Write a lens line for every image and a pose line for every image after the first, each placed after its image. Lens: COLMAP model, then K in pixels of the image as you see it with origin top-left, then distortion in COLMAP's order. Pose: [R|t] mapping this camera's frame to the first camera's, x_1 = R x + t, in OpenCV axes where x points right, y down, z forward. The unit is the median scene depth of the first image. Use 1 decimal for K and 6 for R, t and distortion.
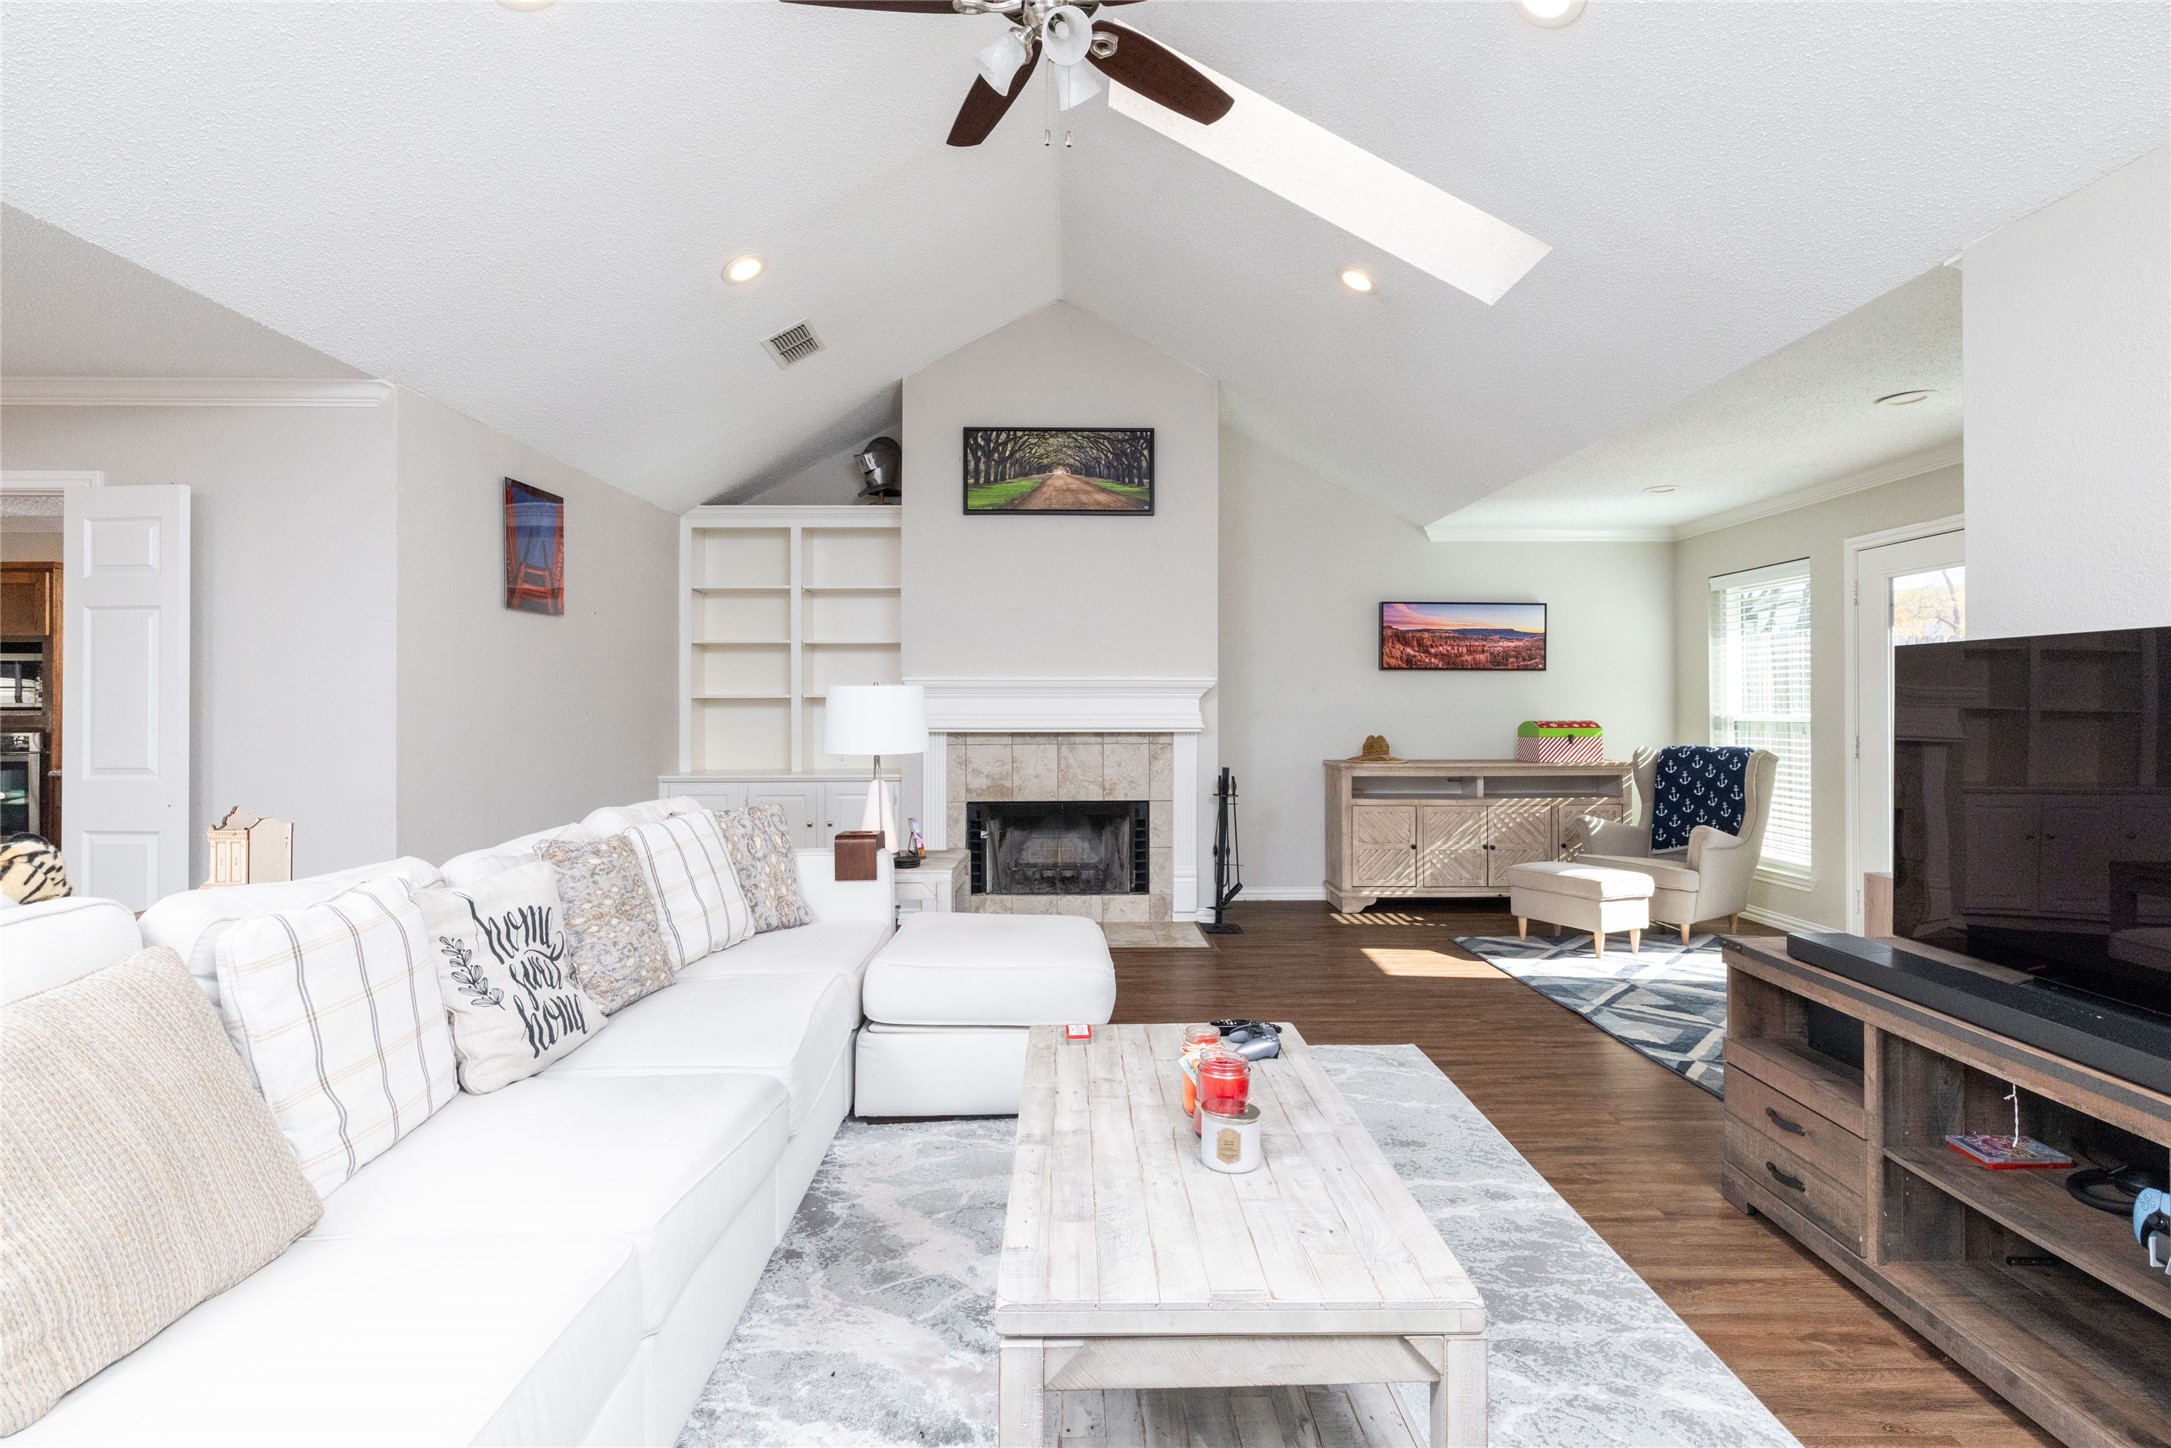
lens RADIAL K [[1033.8, 0, 1090.9], [0, 1033.8, 704.0], [0, 0, 1]] dist [-0.001051, 0.000362]
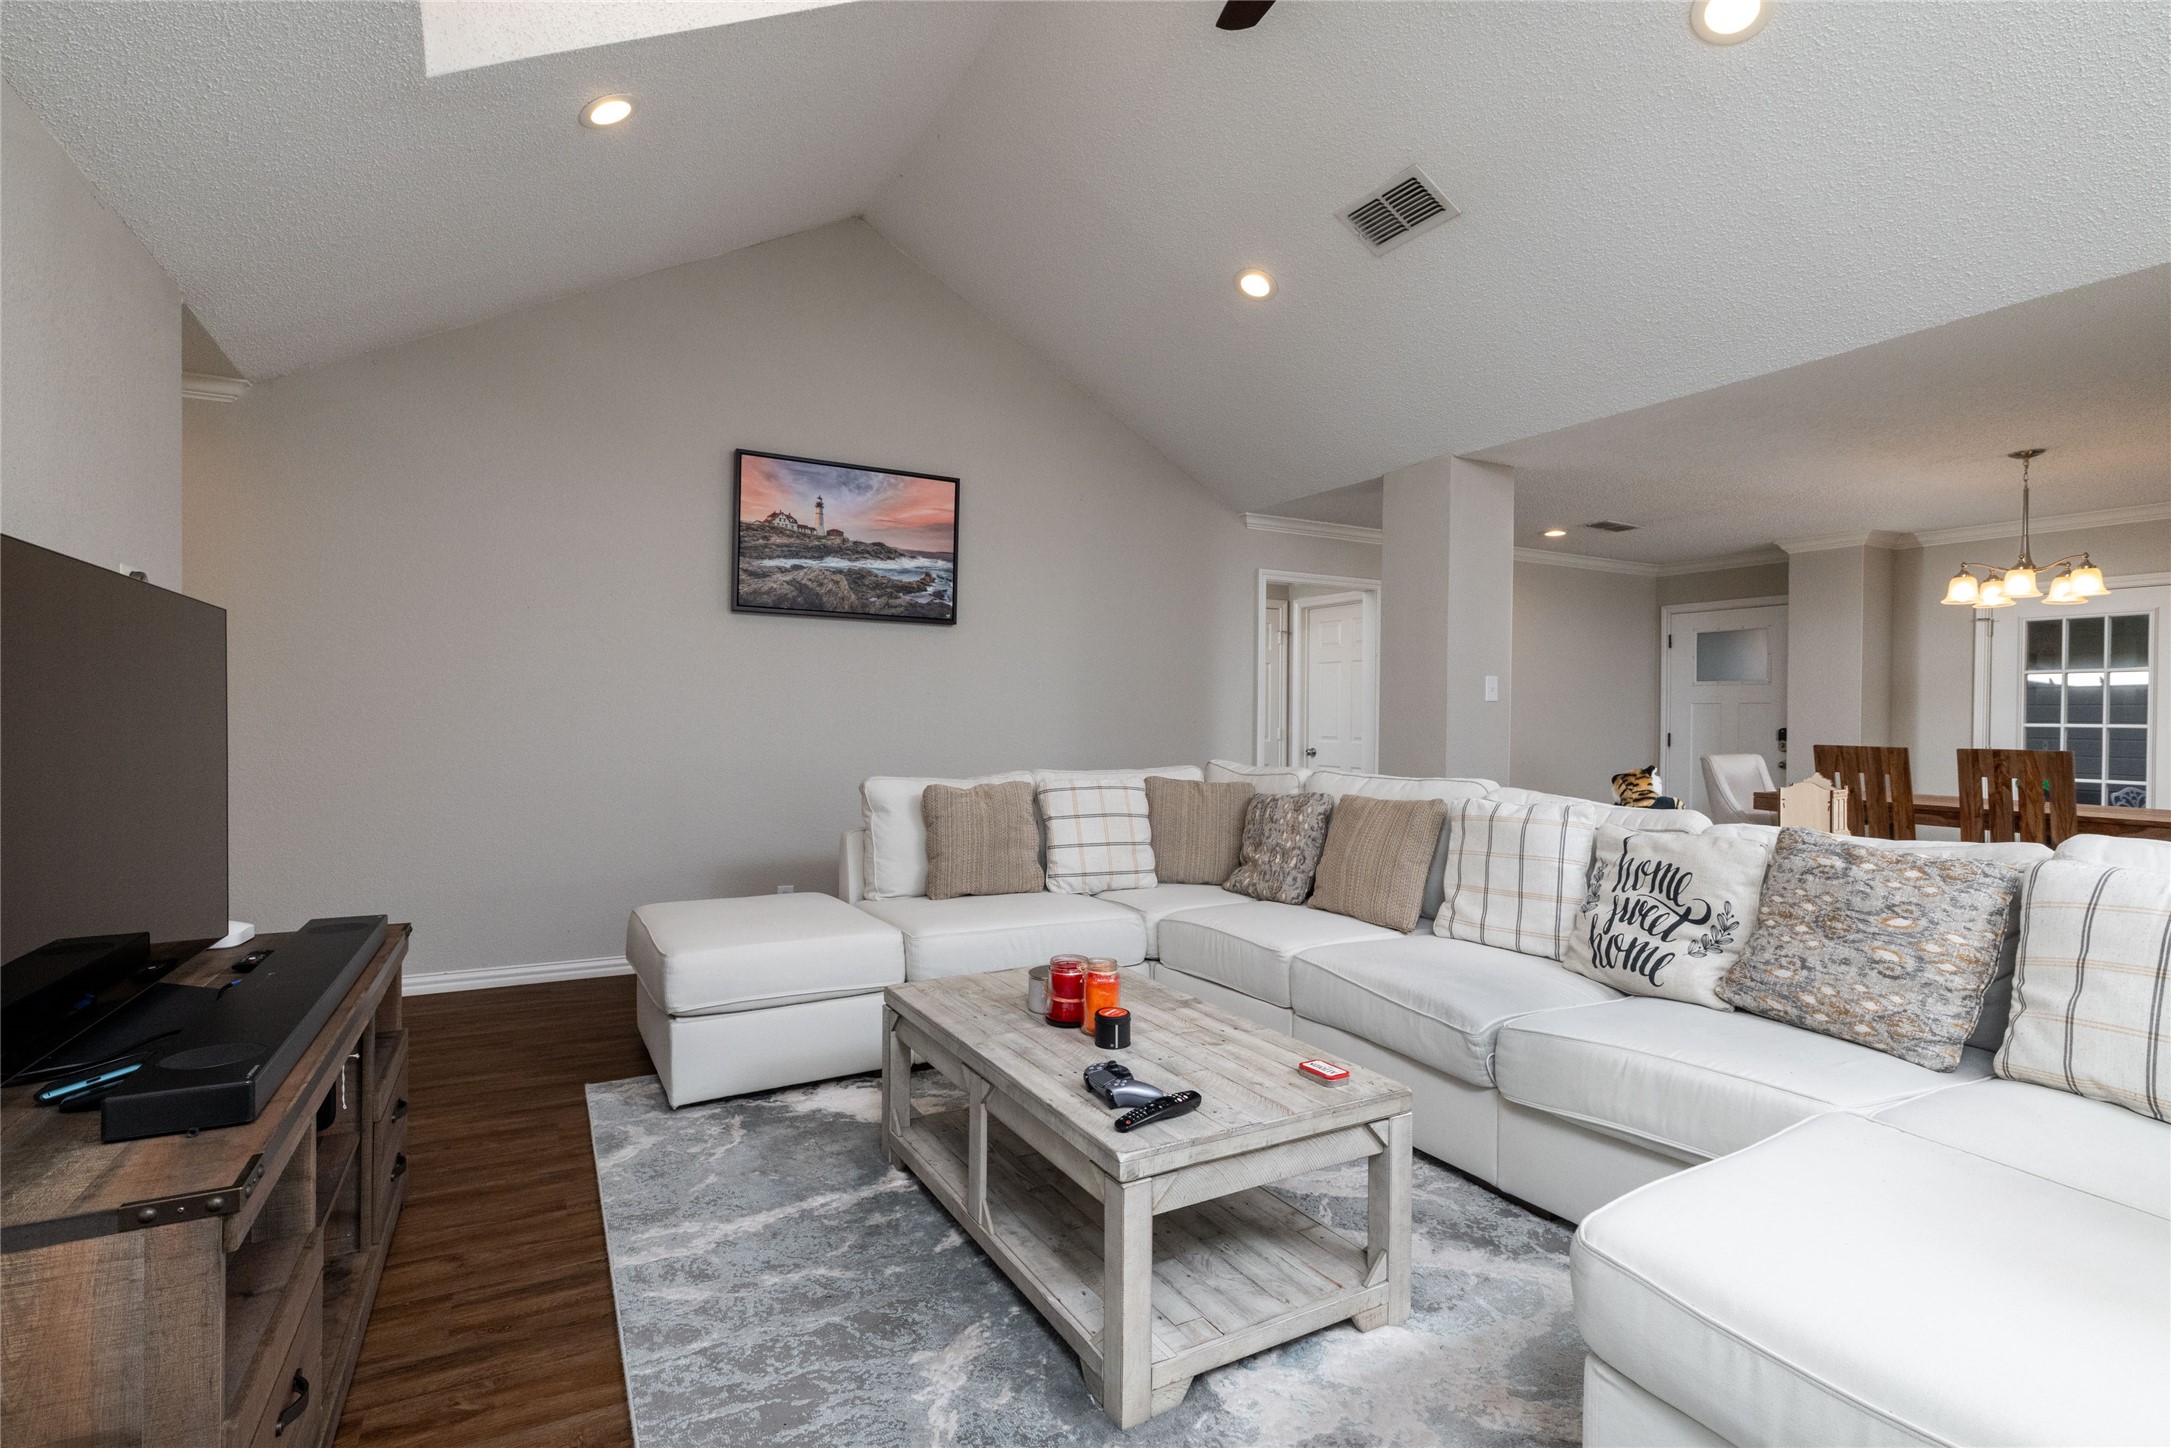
lens RADIAL K [[1033.8, 0, 1069.1], [0, 1033.8, 719.1], [0, 0, 1]] dist [-0.001051, 0.000362]
pose [[-0.890276, -0.005603, -0.455388, 0.225156], [-0.006813, 0.999976, 0.001016, 0.015820], [0.455371, 0.004007, -0.890293, 0.678329]]
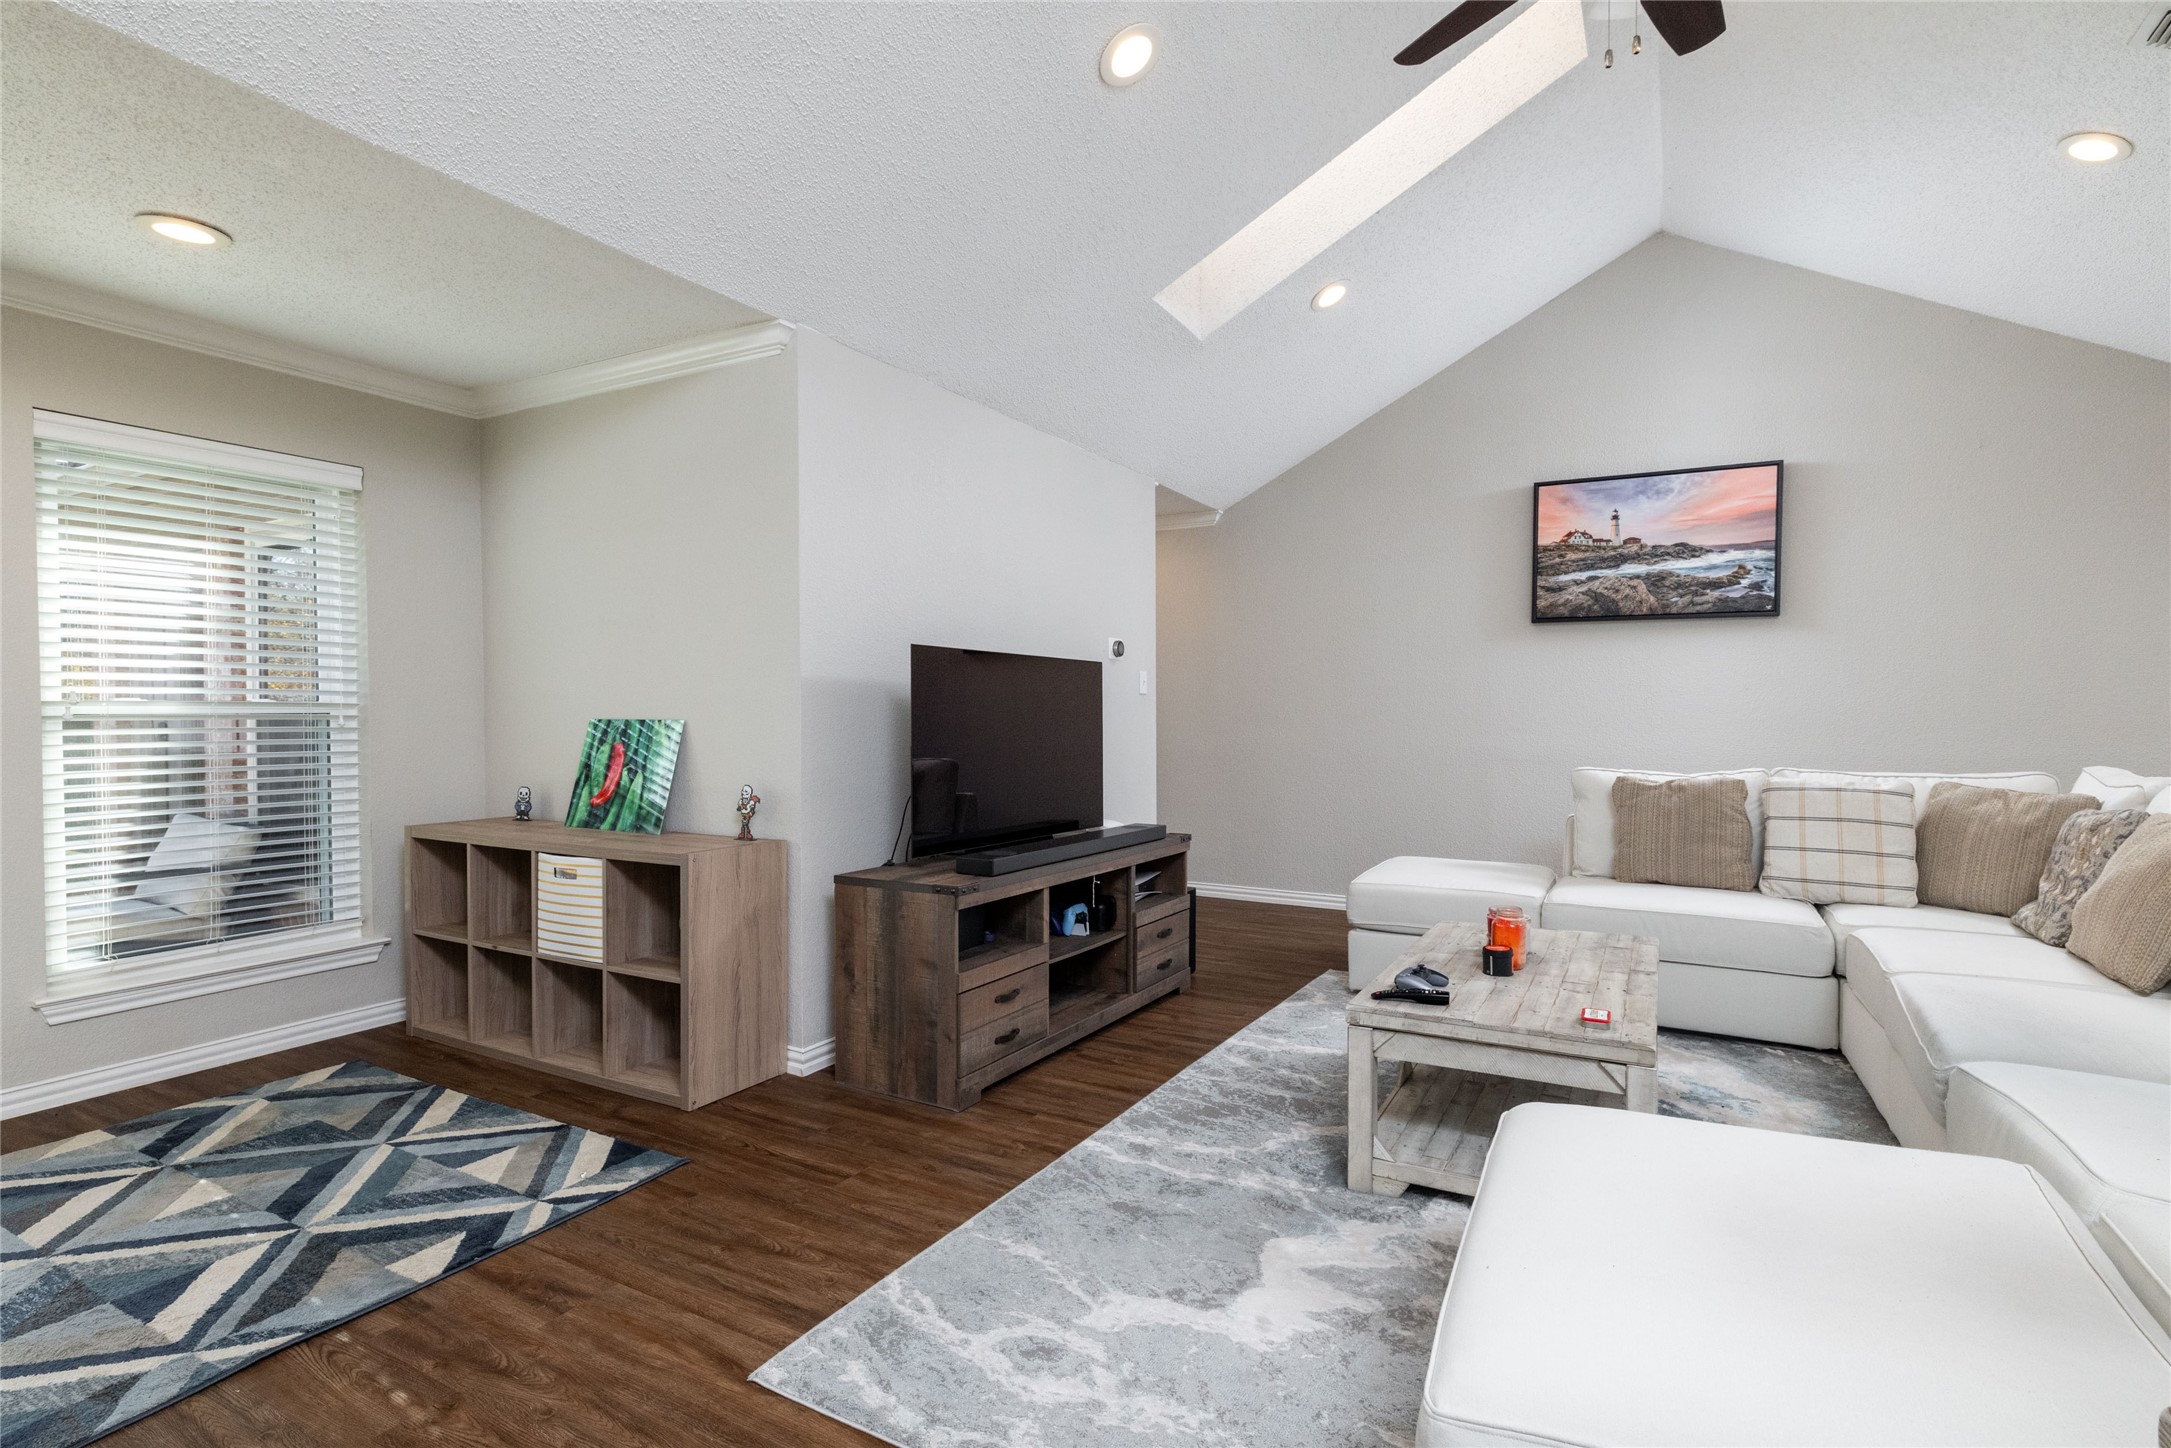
lens RADIAL K [[1033.8, 0, 1092.1], [0, 1033.8, 728.2], [0, 0, 1]] dist [-0.001051, 0.000362]
pose [[-0.862390, -0.005929, 0.506210, -0.039158], [-0.000094, 0.999933, 0.011551, 0.017679], [-0.506245, 0.009914, -0.862333, 0.847976]]
